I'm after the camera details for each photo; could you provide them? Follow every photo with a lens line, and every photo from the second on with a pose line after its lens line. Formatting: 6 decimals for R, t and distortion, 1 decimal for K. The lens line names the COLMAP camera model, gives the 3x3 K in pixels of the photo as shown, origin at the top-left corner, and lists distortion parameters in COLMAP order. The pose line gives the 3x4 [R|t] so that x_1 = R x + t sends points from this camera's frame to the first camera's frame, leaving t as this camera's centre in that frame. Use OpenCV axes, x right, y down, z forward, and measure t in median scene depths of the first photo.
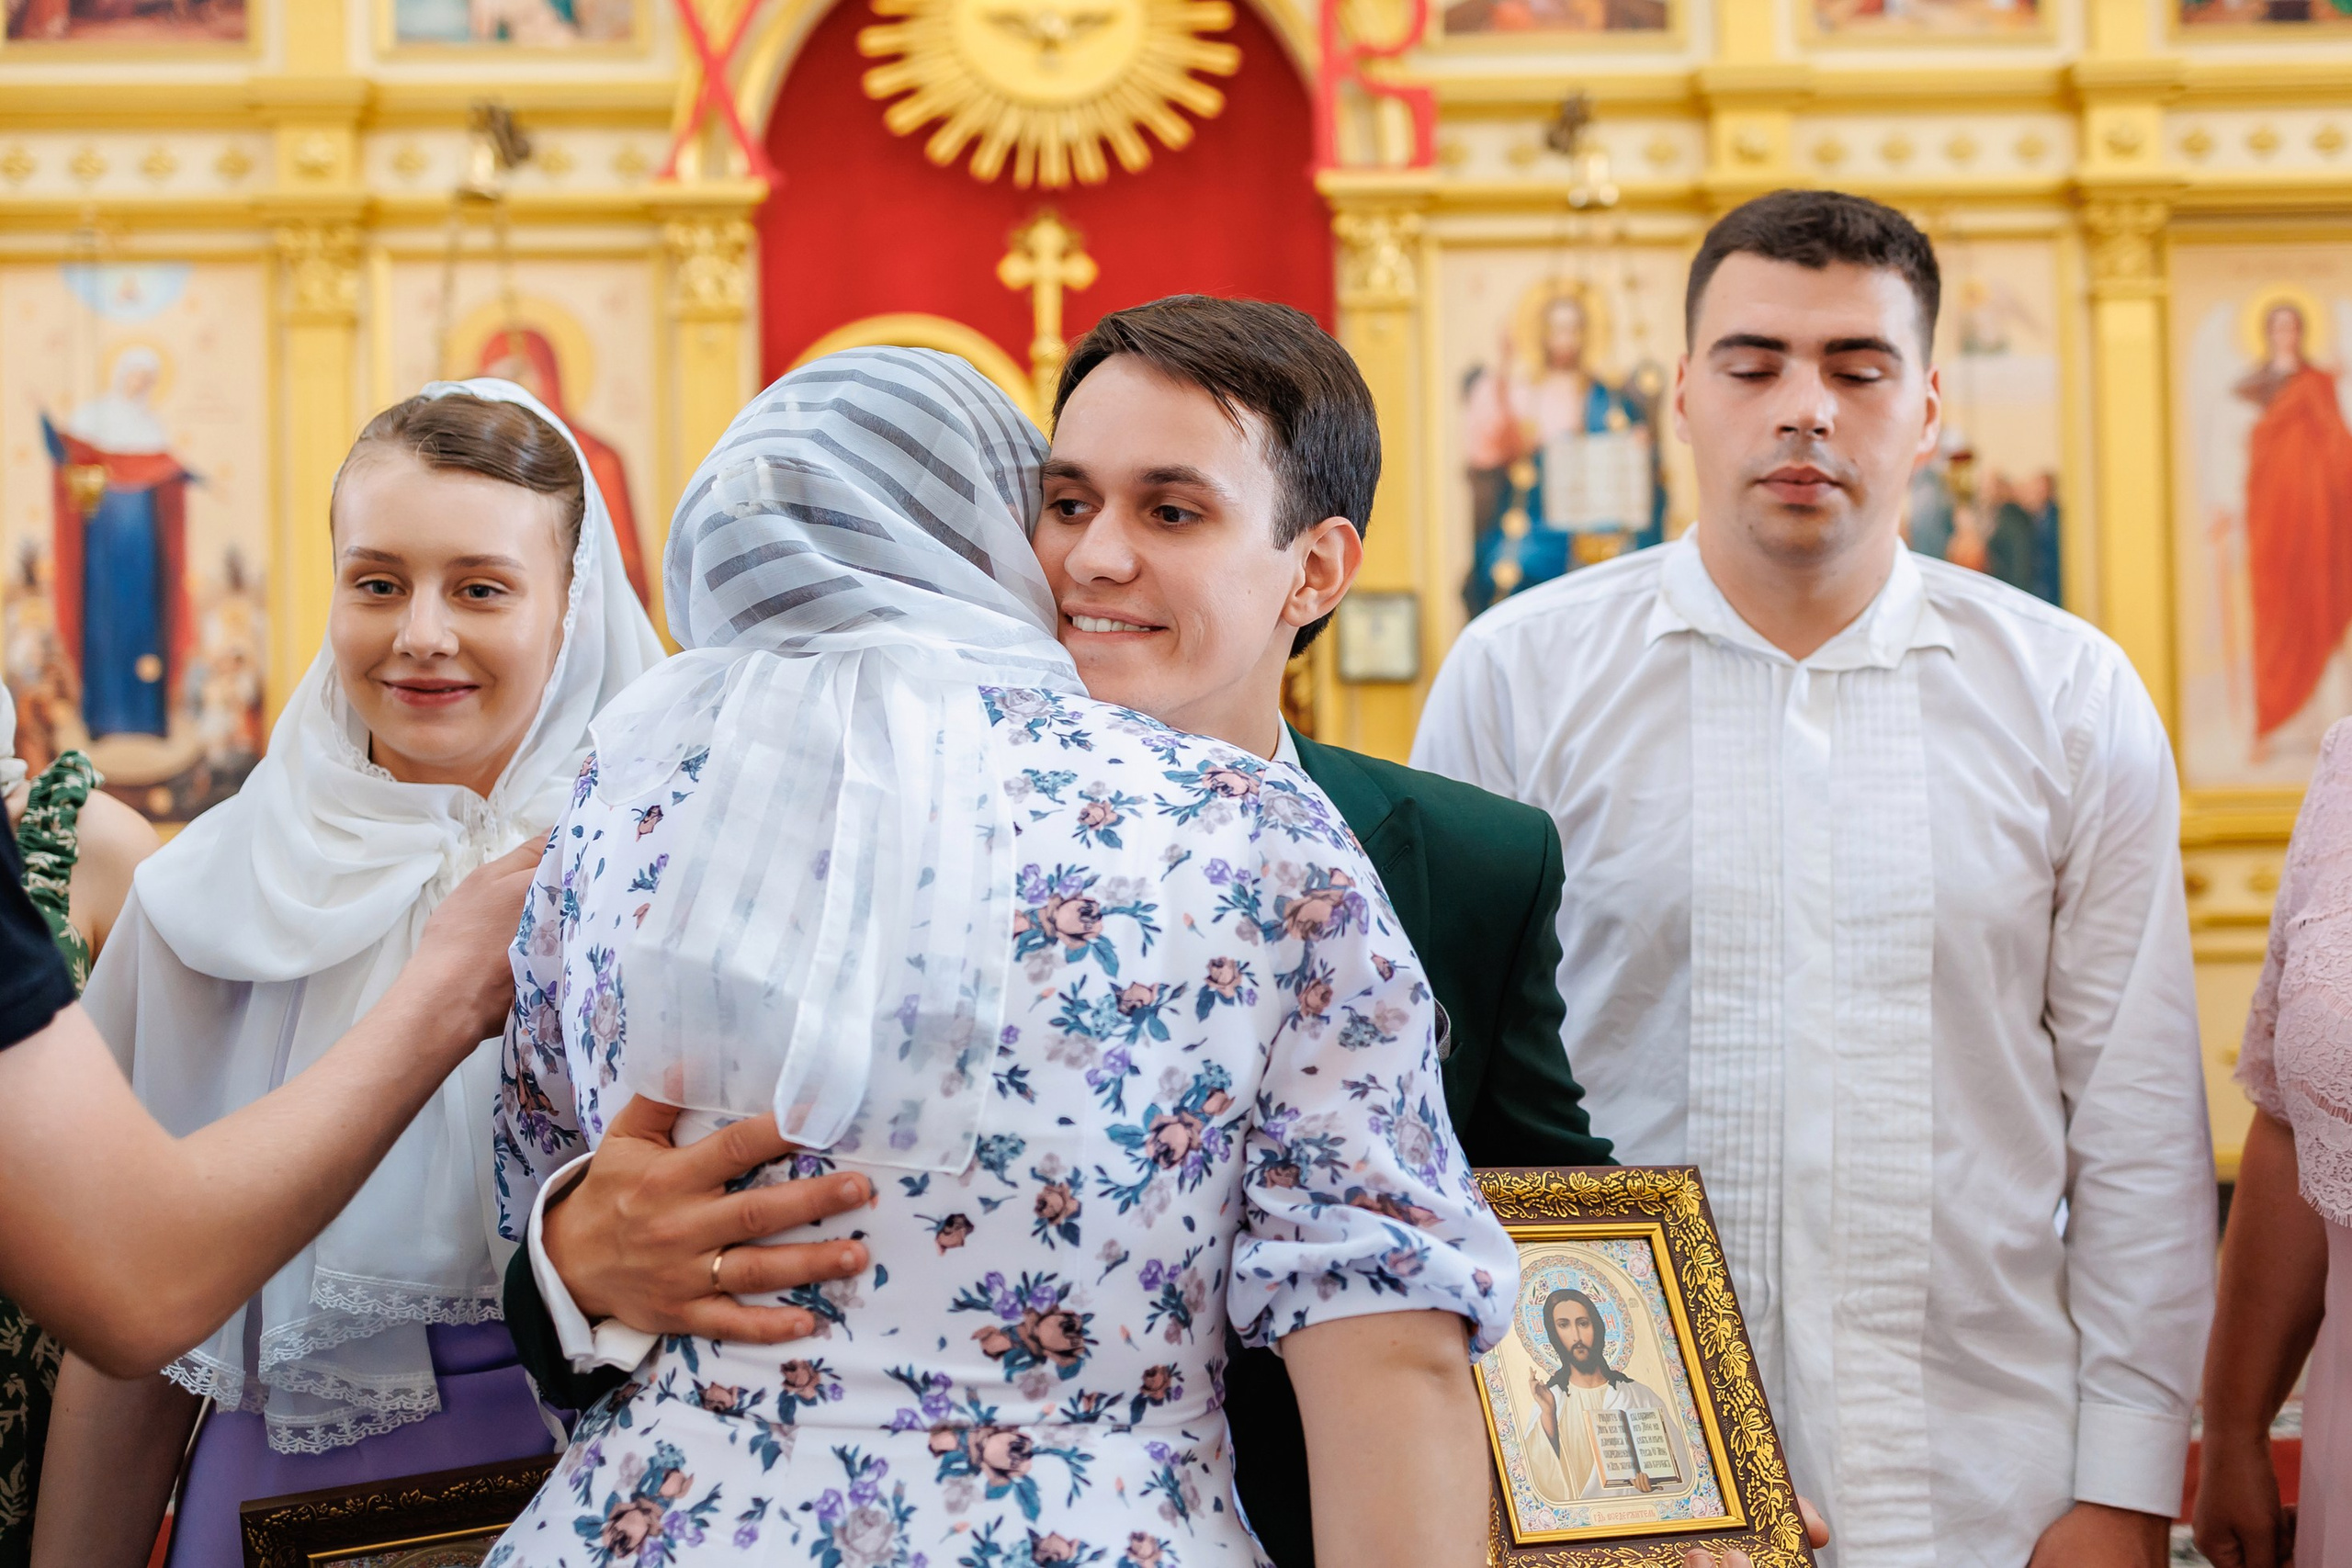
lens RADIAL K [[2394.4, 0, 1198.4], [0, 2394.4, 718.0], [0, 0, 1]] dist [0.039251, 0.000000]
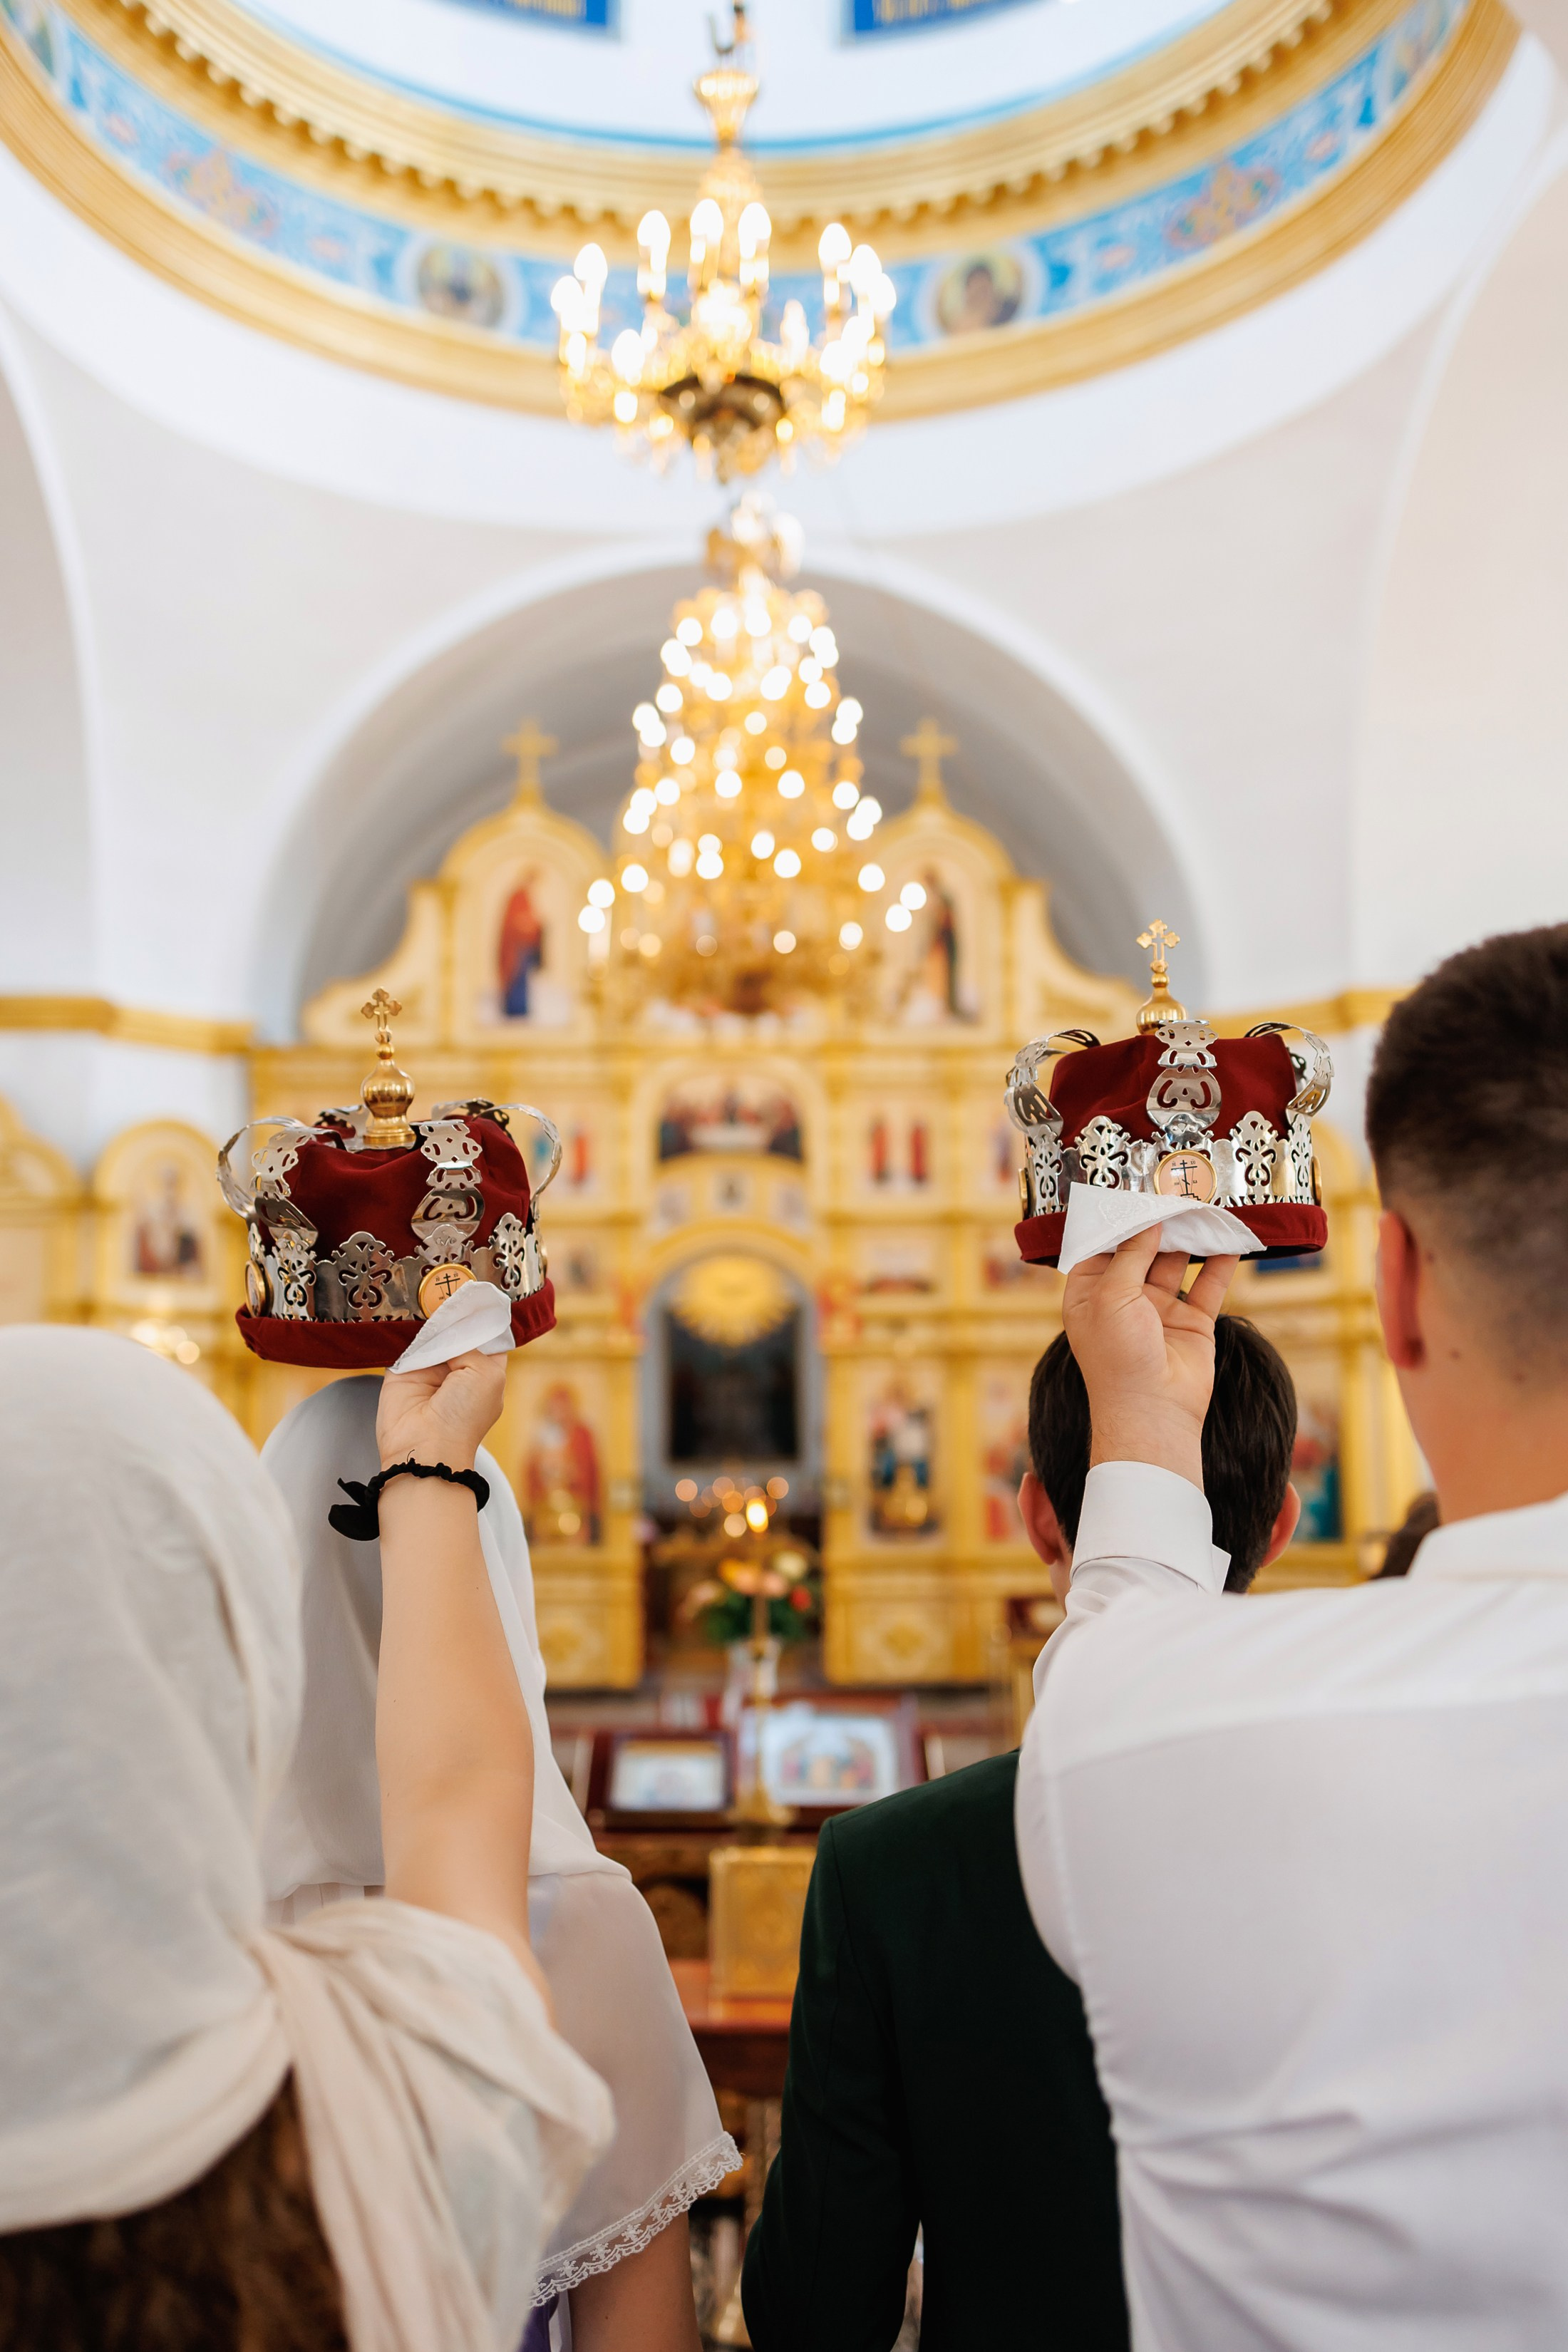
lens RADIAL K [[2394.7, 0, 764.6], [0, 2394.7, 1216.8], [0, 0, 1]] dist [0.039251, 0.000000]
pose [[0.999467, 0.008808, -0.031429, 0.075406], [-0.012167, 0.994039, -0.108344, -0.049188], [0.030288, 0.108669, 0.993616, -2.104305]]
